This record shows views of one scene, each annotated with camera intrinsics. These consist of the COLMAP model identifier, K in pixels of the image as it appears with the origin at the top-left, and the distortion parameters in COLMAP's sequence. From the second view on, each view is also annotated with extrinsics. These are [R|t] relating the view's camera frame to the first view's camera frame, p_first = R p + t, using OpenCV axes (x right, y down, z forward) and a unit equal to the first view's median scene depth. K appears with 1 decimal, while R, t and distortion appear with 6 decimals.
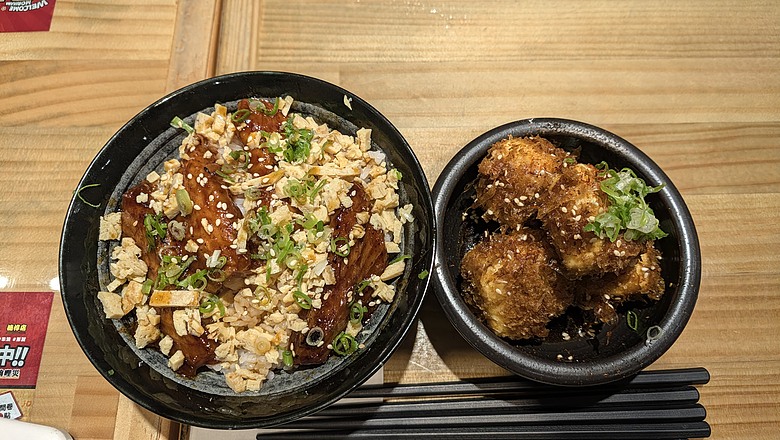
lens RADIAL K [[533.9, 0, 388.8], [0, 533.9, 207.4], [0, 0, 1]] dist [0.022839, -0.046695]
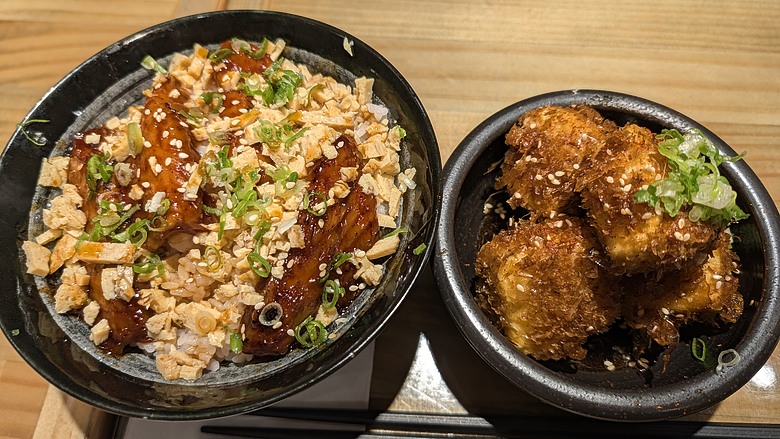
lens RADIAL K [[577.0, 0, 390.0], [0, 577.0, 219.5], [0, 0, 1]] dist [-0.033049, 0.003108]
pose [[0.994089, 0.067764, -0.084823, 0.083899], [-0.076883, 0.991030, -0.109314, 0.165784], [0.076655, 0.115189, 0.990382, 0.160468]]
